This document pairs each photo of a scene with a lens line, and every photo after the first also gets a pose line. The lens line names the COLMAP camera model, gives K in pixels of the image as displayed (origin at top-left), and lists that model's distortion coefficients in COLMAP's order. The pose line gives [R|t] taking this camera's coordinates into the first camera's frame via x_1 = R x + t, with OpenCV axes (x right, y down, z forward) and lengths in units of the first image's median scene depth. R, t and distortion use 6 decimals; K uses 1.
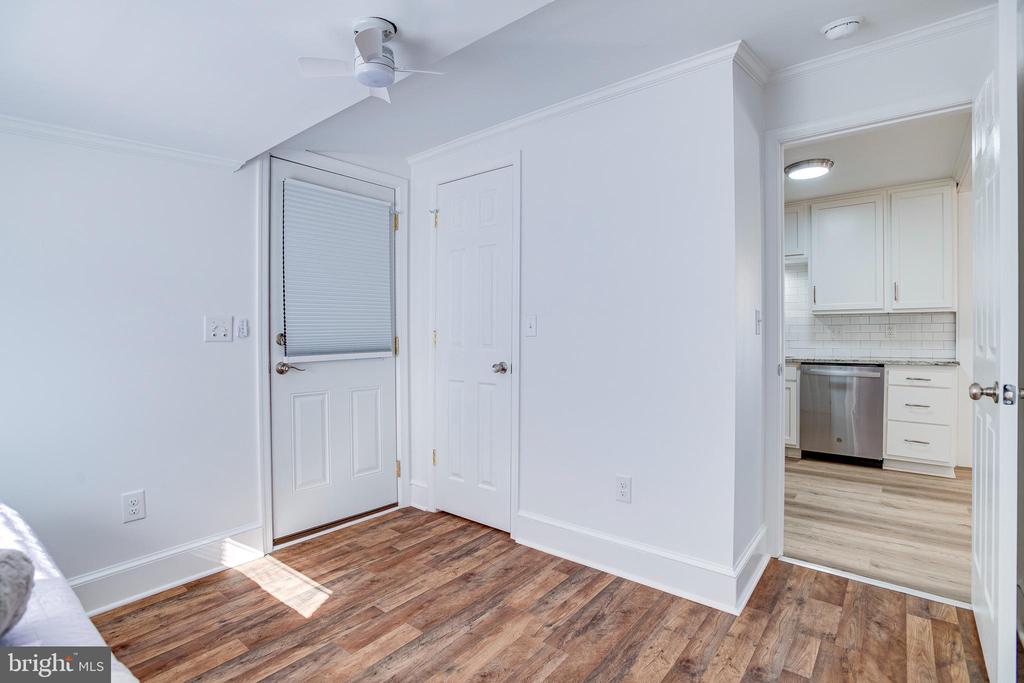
lens RADIAL K [[498.2, 0, 512.8], [0, 498.2, 338.9], [0, 0, 1]] dist [-0.060947, 0.026259]
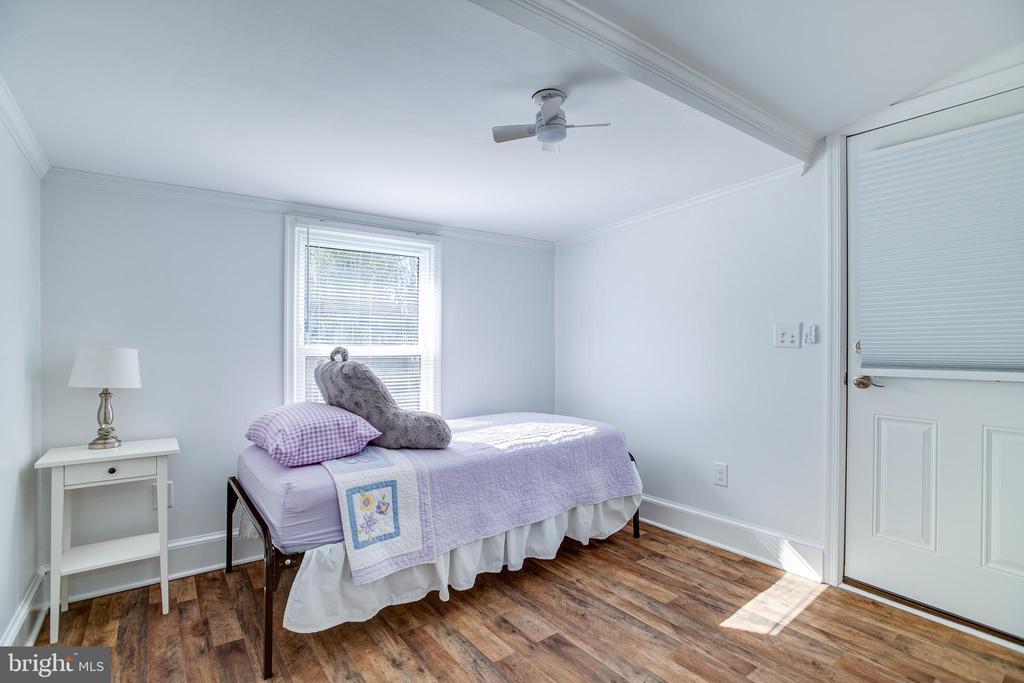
lens RADIAL K [[472.0, 0, 500.3], [0, 472.0, 337.2], [0, 0, 1]] dist [-0.048887, 0.021148]
pose [[-0.250860, -0.005821, -0.968006, 0.485510], [-0.009108, 0.999952, -0.003652, -0.007584], [0.967981, 0.007900, -0.250901, 0.634919]]
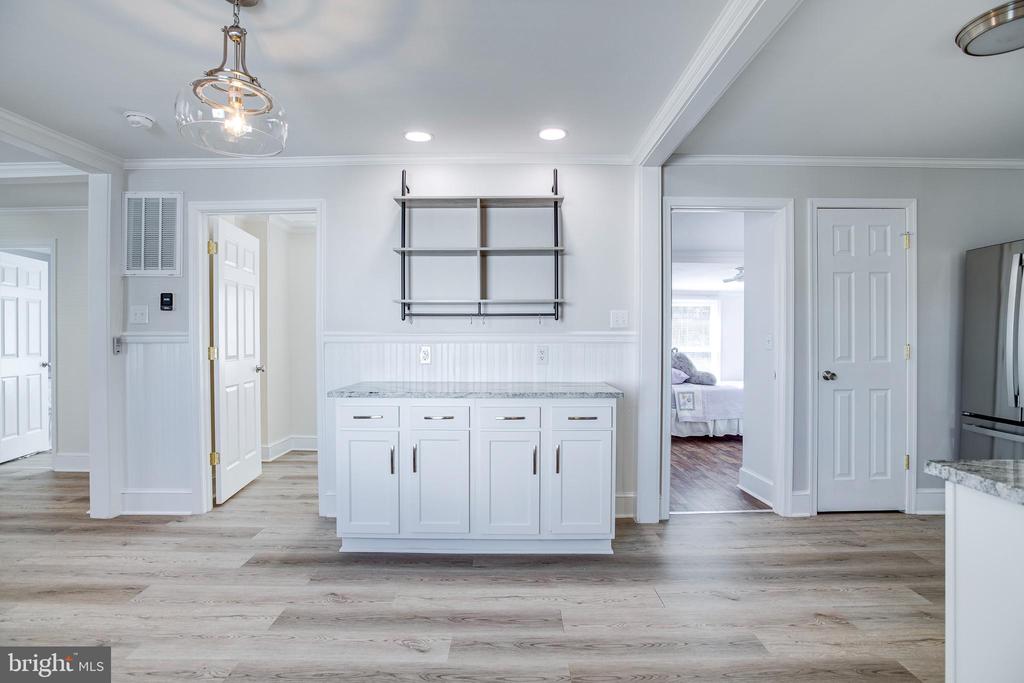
lens RADIAL K [[498.2, 0, 512.8], [0, 498.2, 338.9], [0, 0, 1]] dist [-0.060947, 0.026259]
pose [[-0.776997, 0.000239, -0.629504, 1.934995], [-0.005146, 0.999964, 0.006731, -0.043920], [0.629483, 0.008470, -0.776968, 1.559476]]
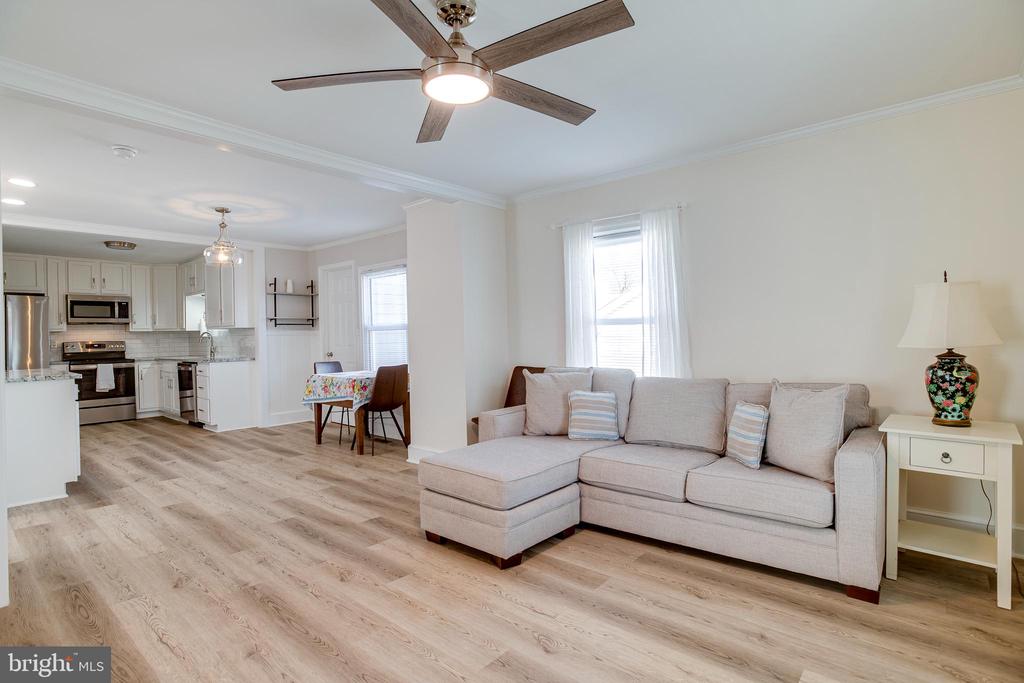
lens RADIAL K [[512.6, 0, 513.0], [0, 512.6, 337.9], [0, 0, 1]] dist [-0.063656, 0.032161]
pose [[0.999583, -0.018788, -0.021936, 2.914016], [0.018719, 0.999819, -0.003348, -0.002963], [0.021995, 0.002936, 0.999754, -0.986920]]
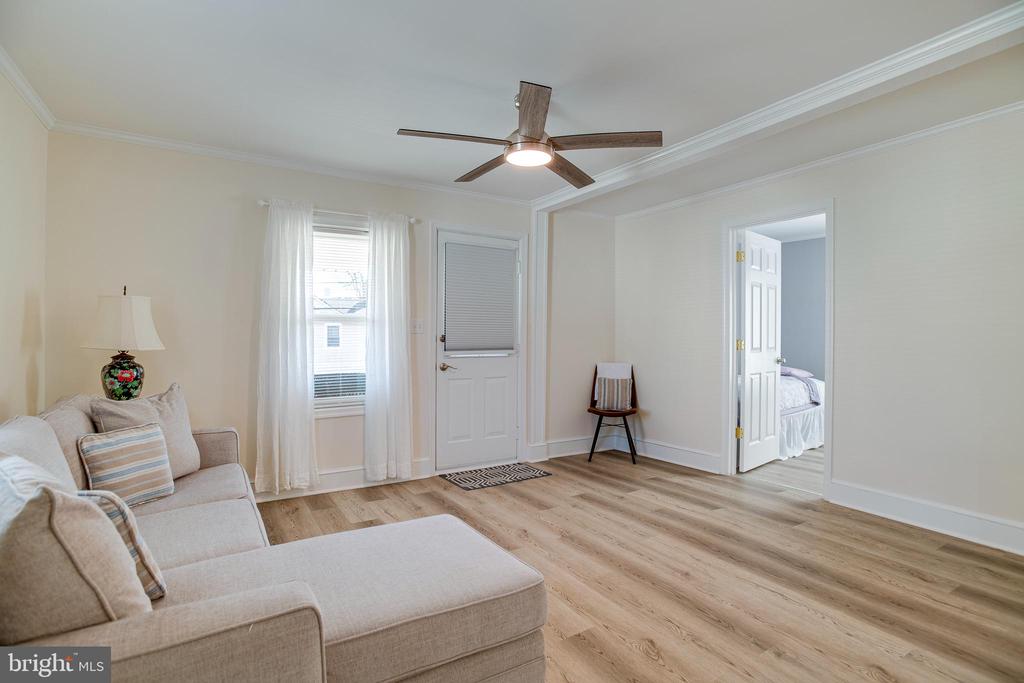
lens RADIAL K [[498.2, 0, 512.8], [0, 498.2, 338.9], [0, 0, 1]] dist [-0.060947, 0.026259]
pose [[-0.945078, -0.008243, 0.326740, 2.520214], [-0.002803, 0.999850, 0.017119, -0.018850], [-0.326832, 0.015263, -0.944959, 0.723346]]
